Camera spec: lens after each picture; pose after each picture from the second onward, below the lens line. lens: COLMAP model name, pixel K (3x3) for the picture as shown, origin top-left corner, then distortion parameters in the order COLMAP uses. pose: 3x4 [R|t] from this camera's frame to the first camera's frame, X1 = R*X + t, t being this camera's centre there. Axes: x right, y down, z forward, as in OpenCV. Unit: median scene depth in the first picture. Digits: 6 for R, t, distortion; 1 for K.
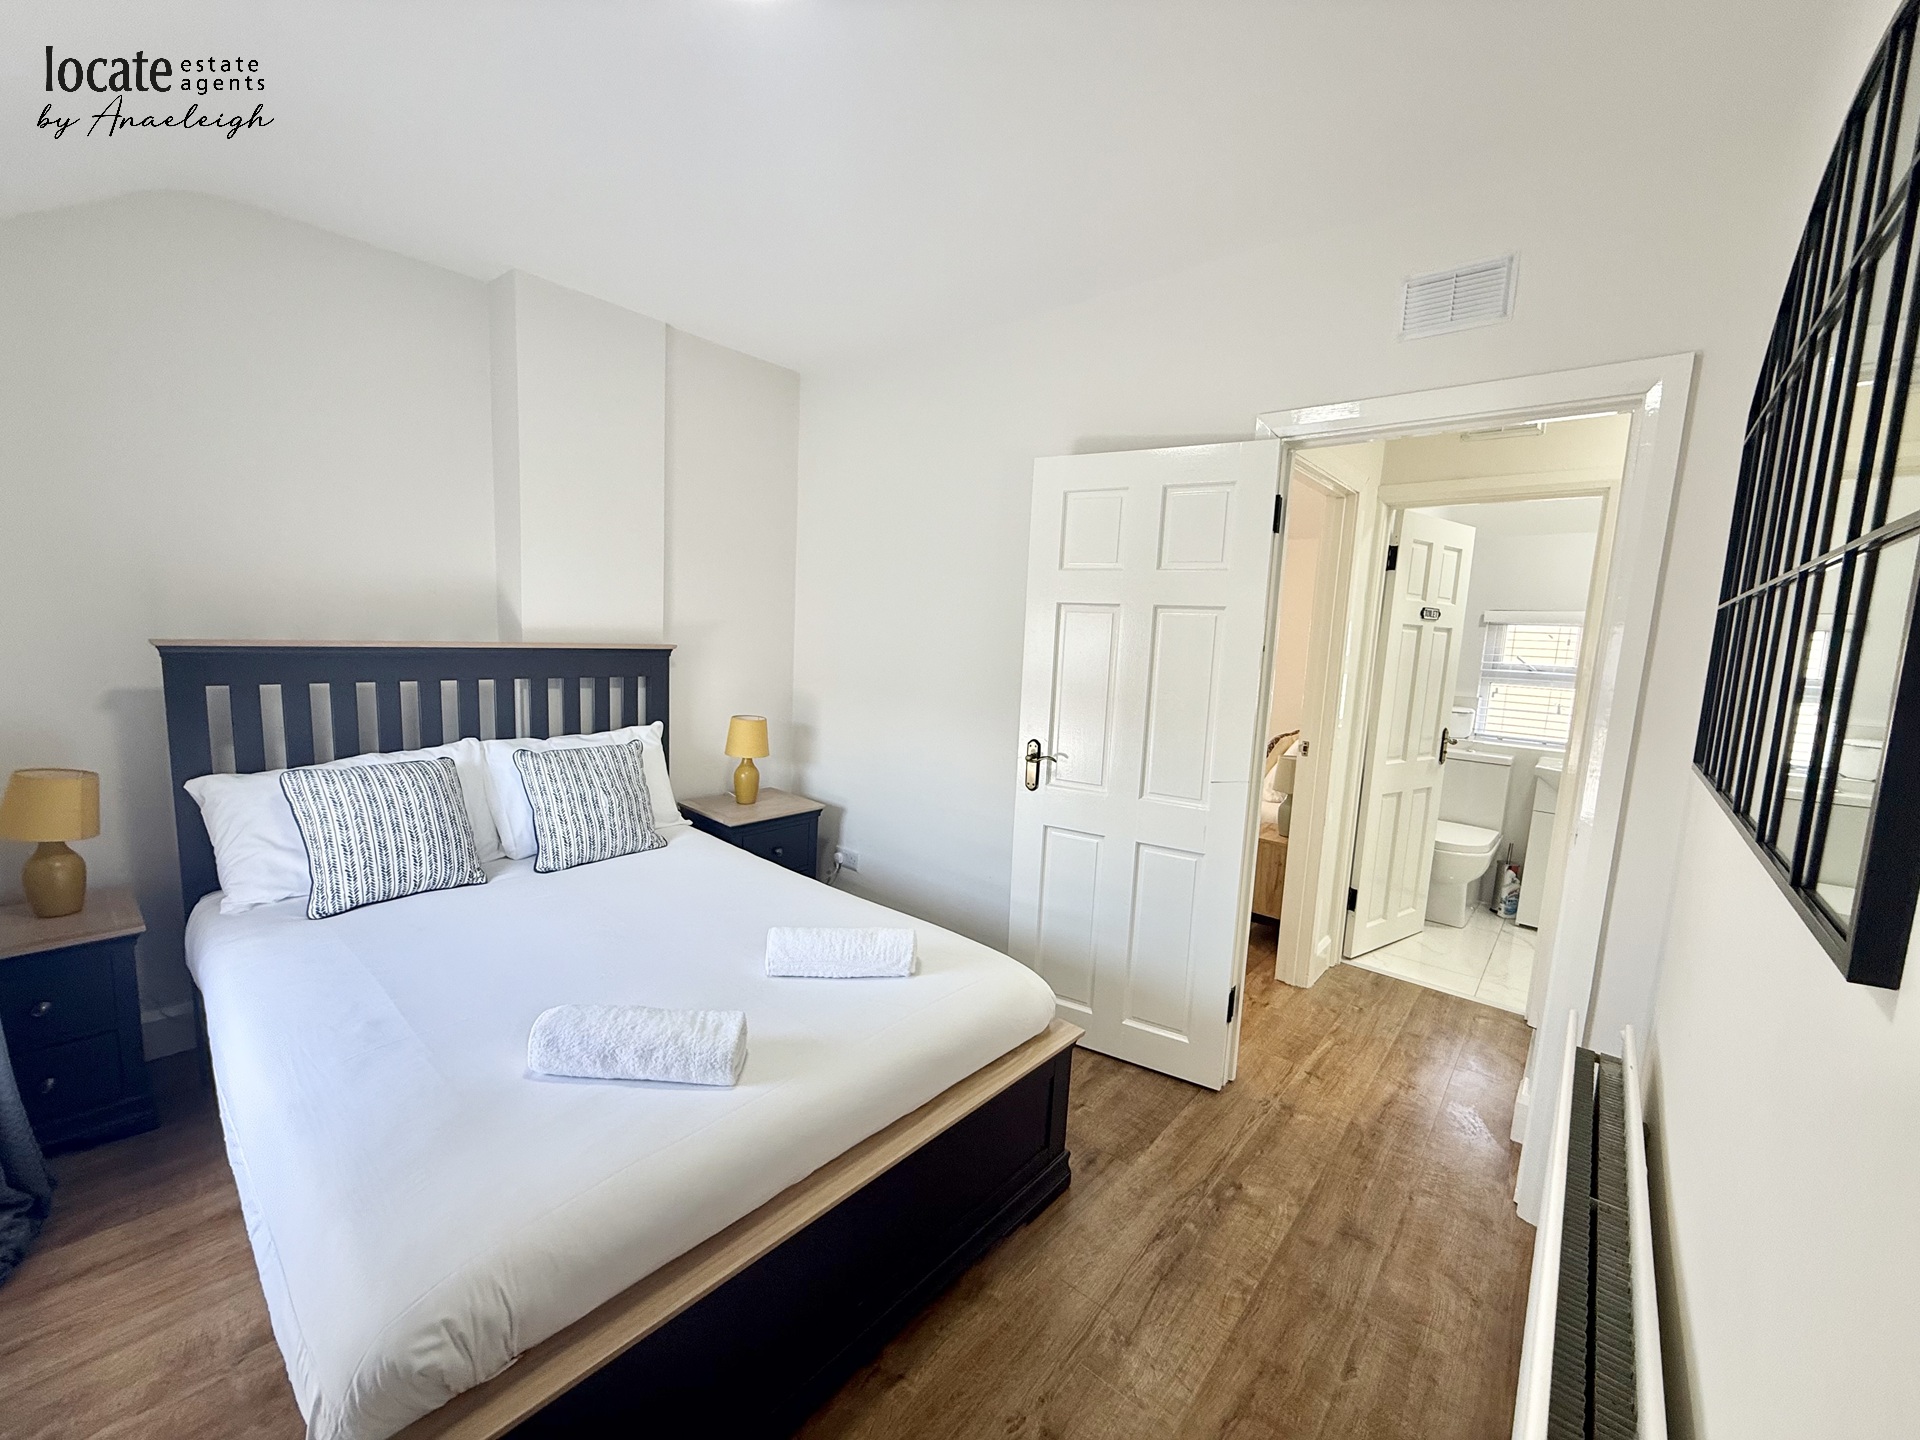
lens RADIAL K [[759.8, 0, 959.9], [0, 759.8, 719.2], [0, 0, 1]] dist [-0.002884, 0.000741]
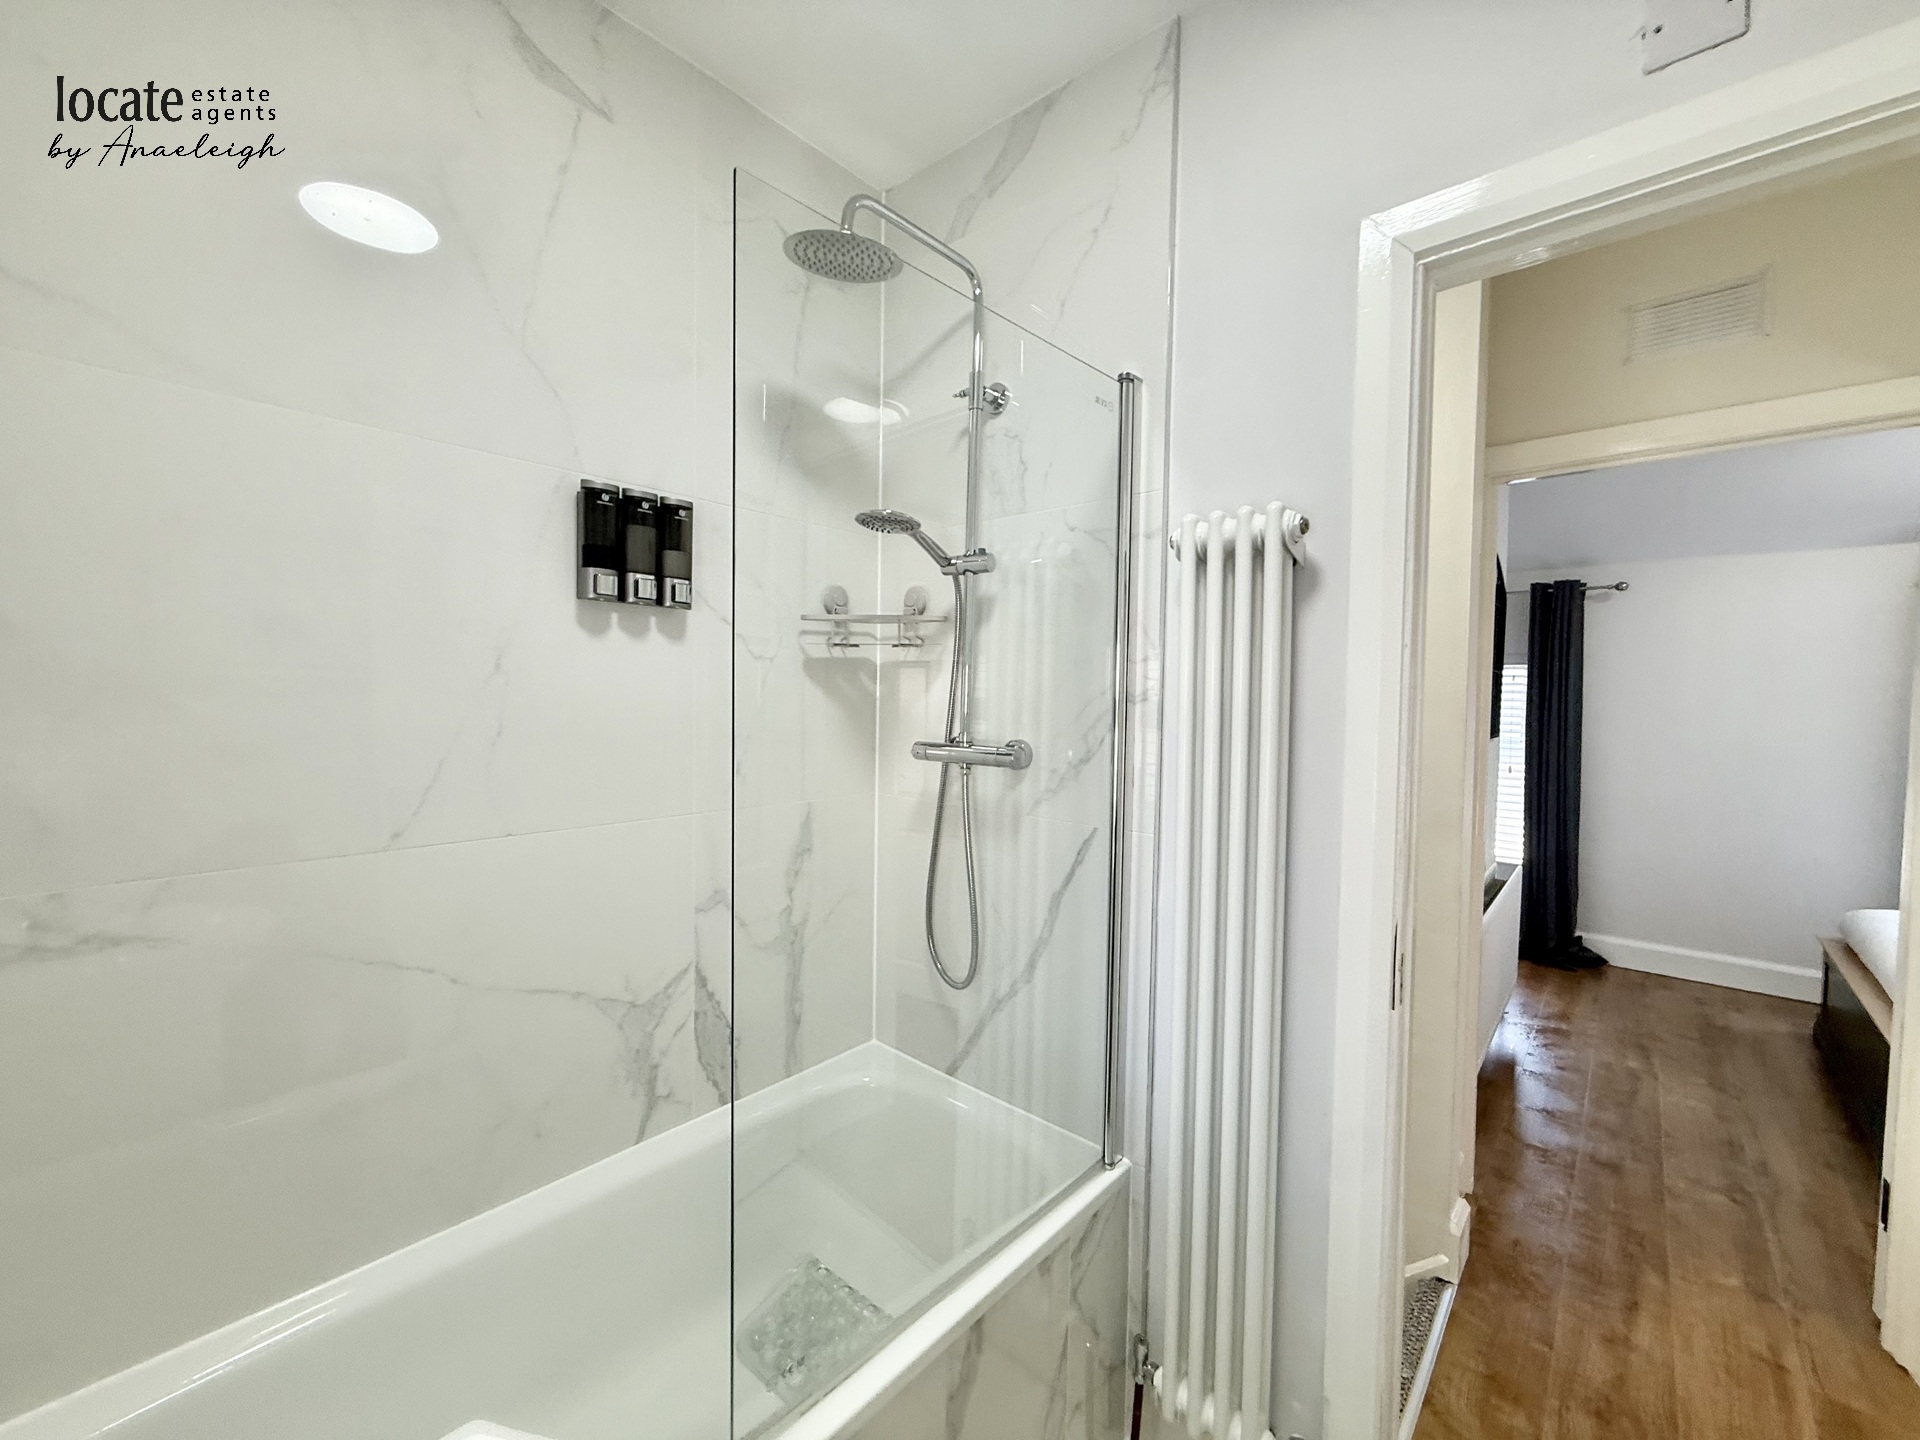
lens RADIAL K [[759.8, 0, 952.6], [0, 759.8, 726.4], [0, 0, 1]] dist [-0.002884, 0.000741]
pose [[-0.998098, -0.057734, 0.021637, 0.780120], [-0.053244, 0.984063, 0.169659, -0.085504], [-0.031087, 0.168184, -0.985265, 1.039027]]
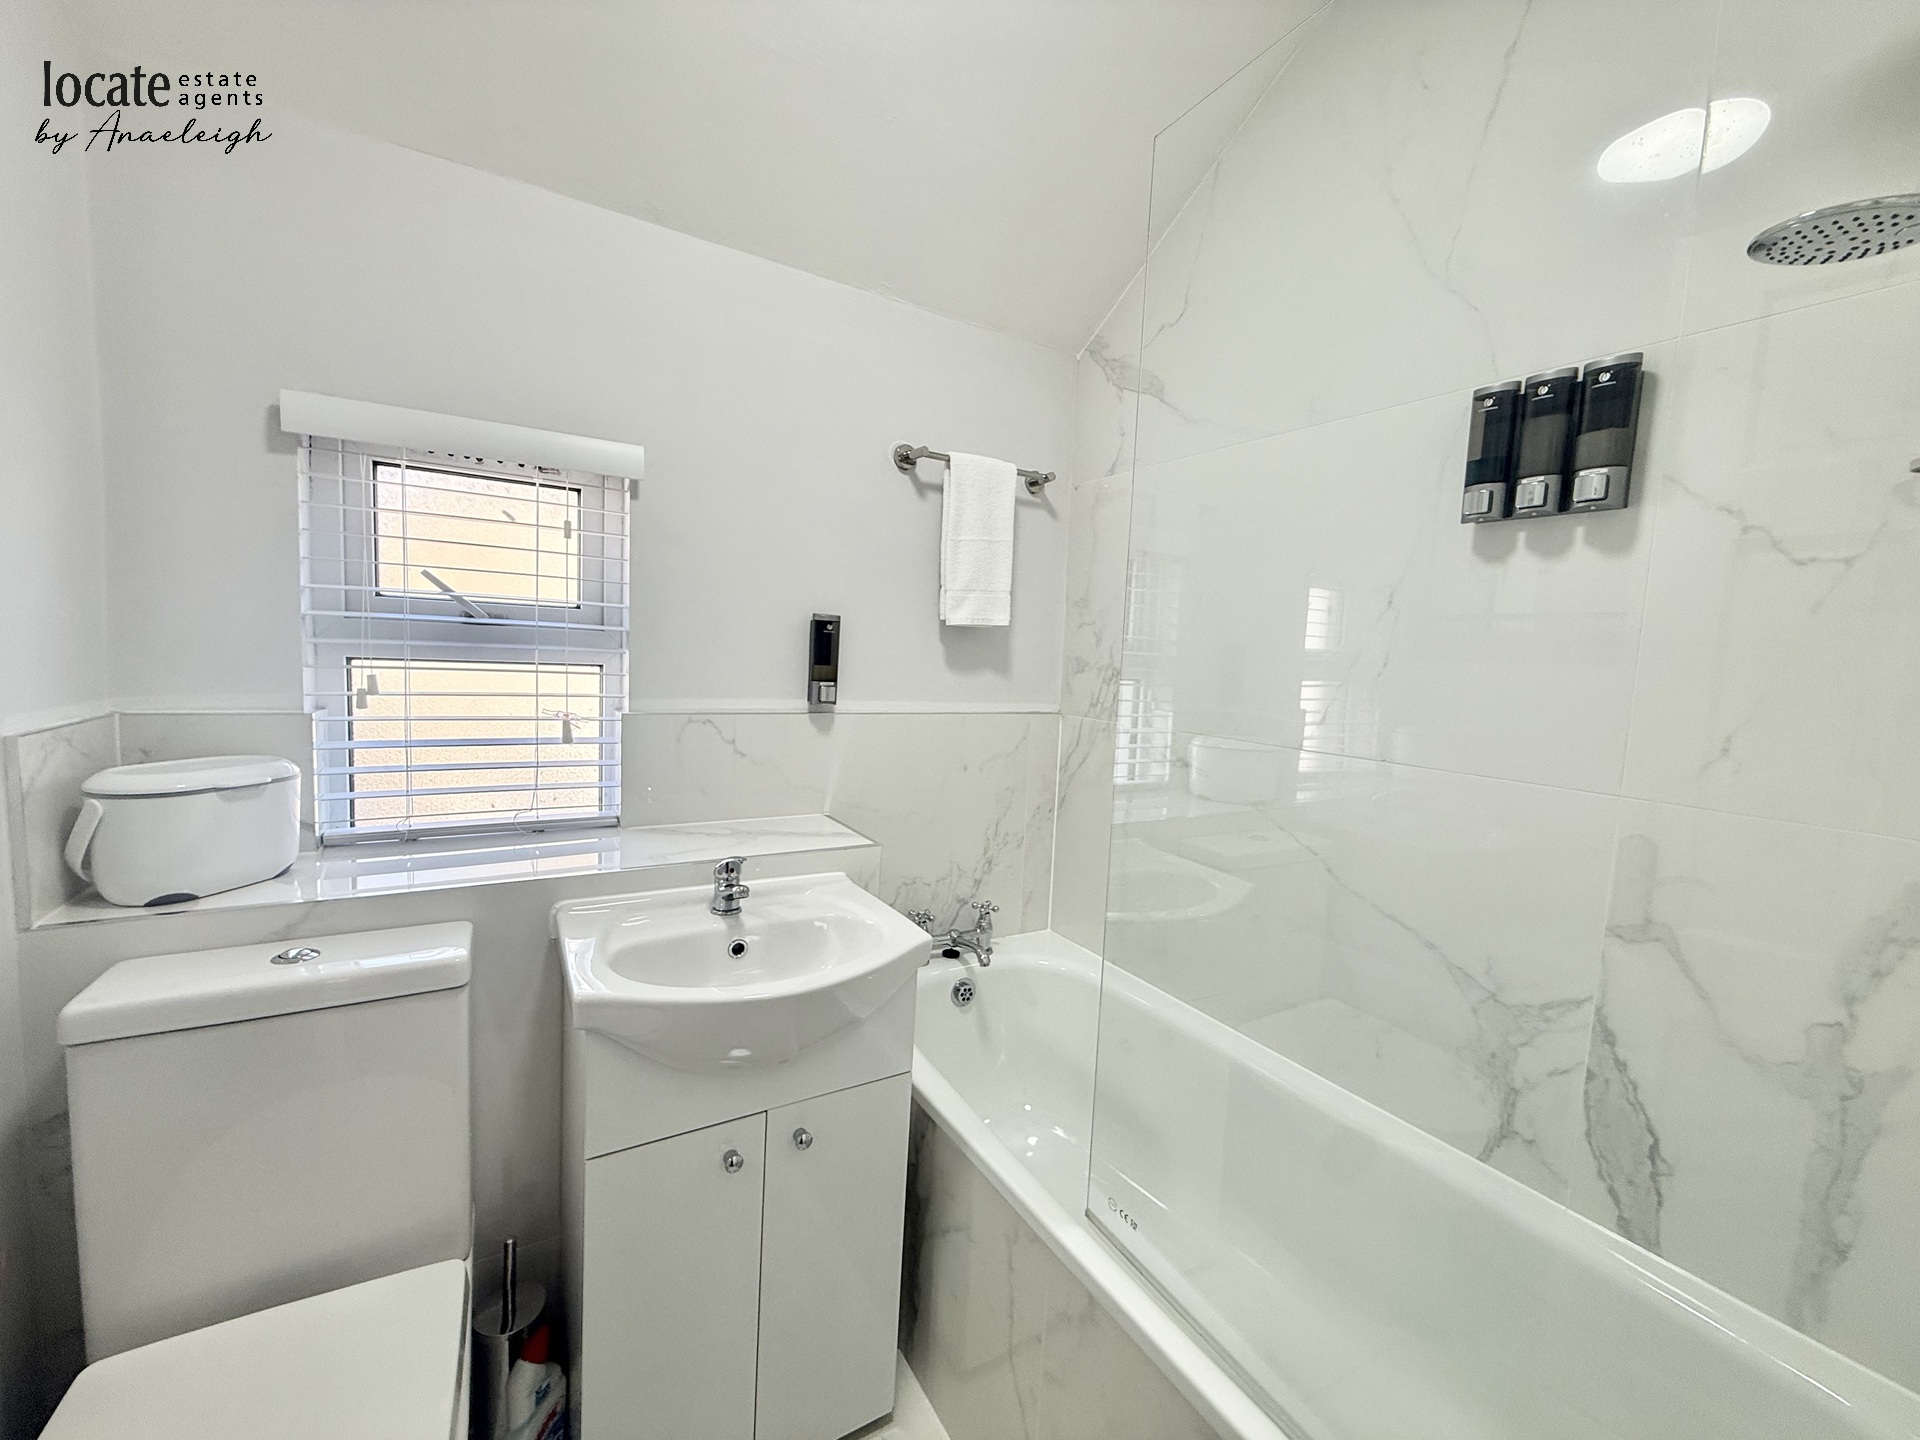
lens RADIAL K [[759.8, 0, 950.7], [0, 759.8, 716.6], [0, 0, 1]] dist [-0.002884, 0.000741]
pose [[0.311446, -0.113575, 0.943452, 0.546680], [0.088476, 0.991985, 0.090211, -0.035182], [-0.946136, 0.055377, 0.318999, 0.762816]]
